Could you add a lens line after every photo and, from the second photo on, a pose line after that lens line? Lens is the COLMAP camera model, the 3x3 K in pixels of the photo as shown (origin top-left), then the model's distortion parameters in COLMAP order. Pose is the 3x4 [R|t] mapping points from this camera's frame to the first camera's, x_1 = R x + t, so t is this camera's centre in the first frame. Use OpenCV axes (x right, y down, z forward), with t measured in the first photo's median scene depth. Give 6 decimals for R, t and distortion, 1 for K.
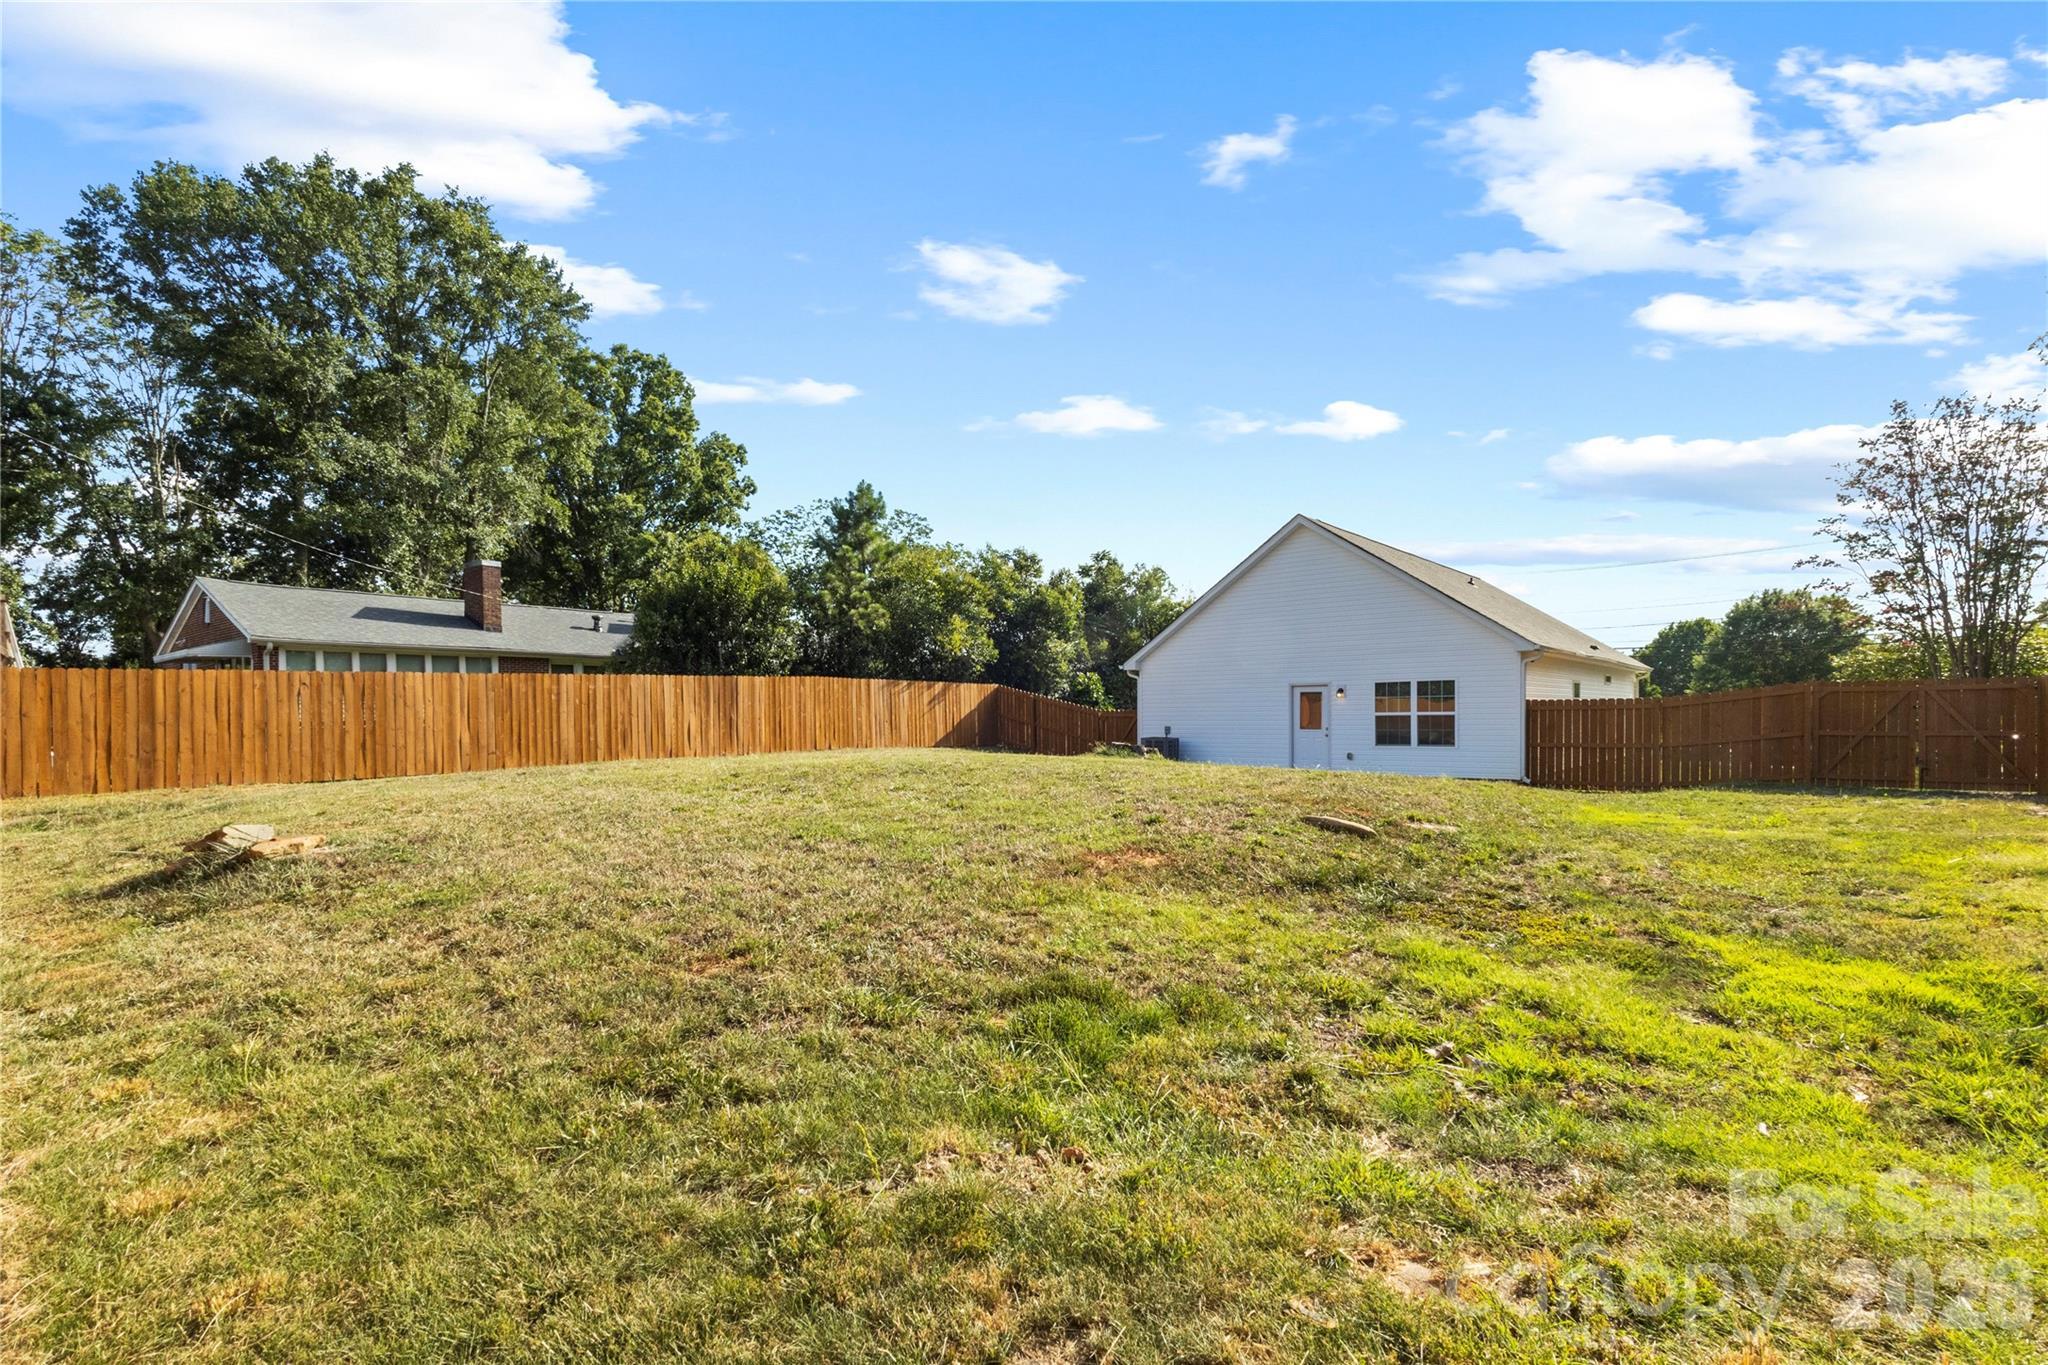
lens RADIAL K [[946.3, 0, 1023.8], [0, 946.3, 689.4], [0, 0, 1]] dist [0.005244, 0.001275]
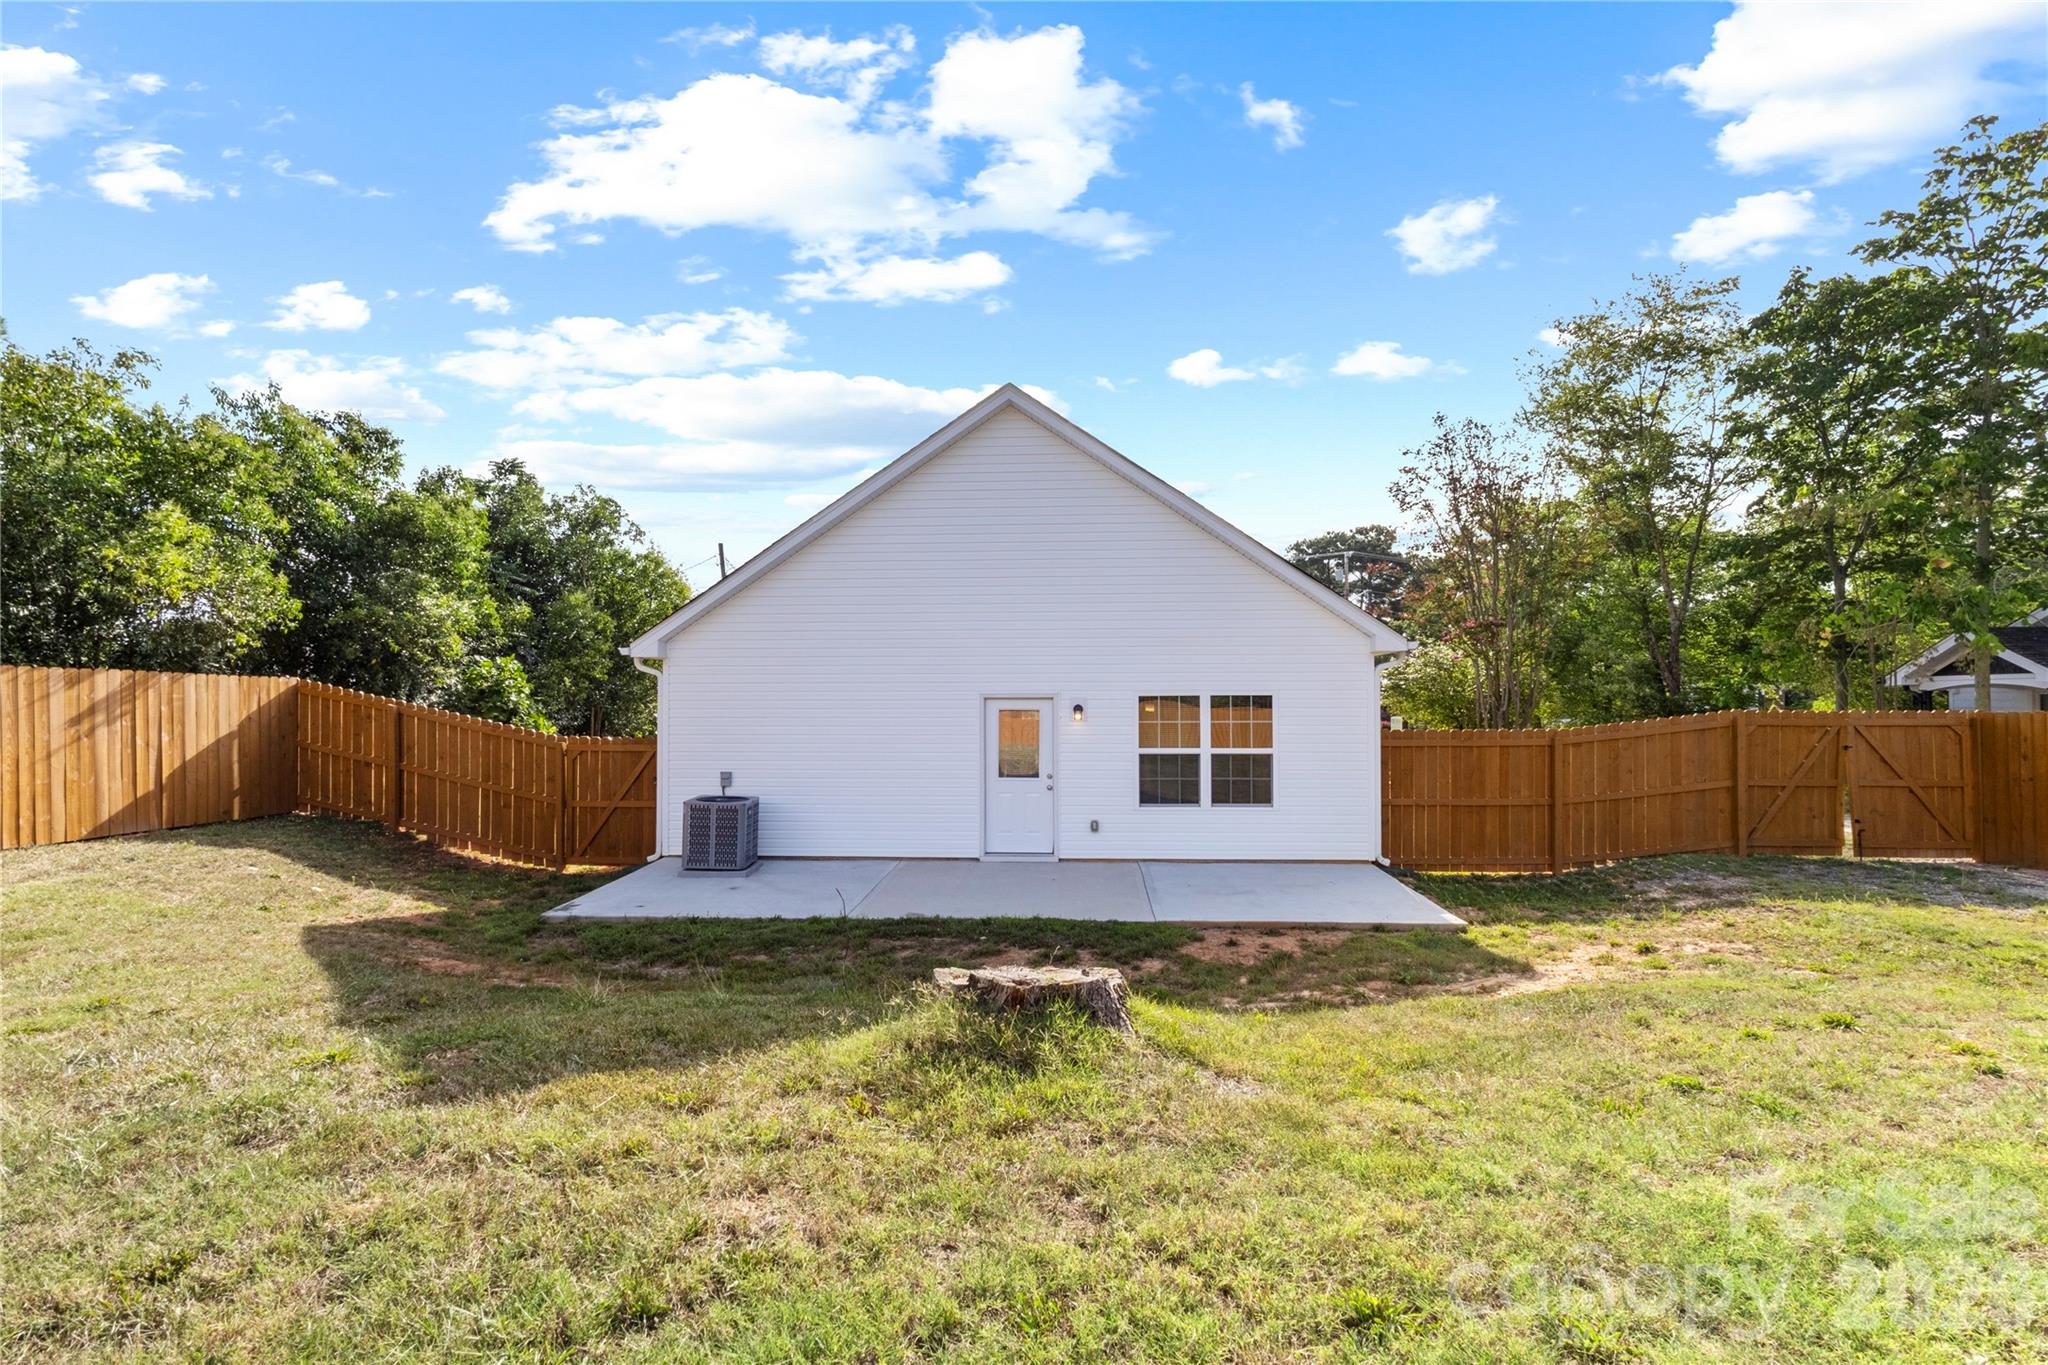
lens RADIAL K [[946.3, 0, 1019.7], [0, 946.3, 684.9], [0, 0, 1]] dist [0.005244, 0.001275]
pose [[0.805120, 0.015953, 0.592897, -0.018425], [-0.019596, 0.999808, -0.000292, -0.008790], [-0.592788, -0.011383, 0.805278, 0.431888]]
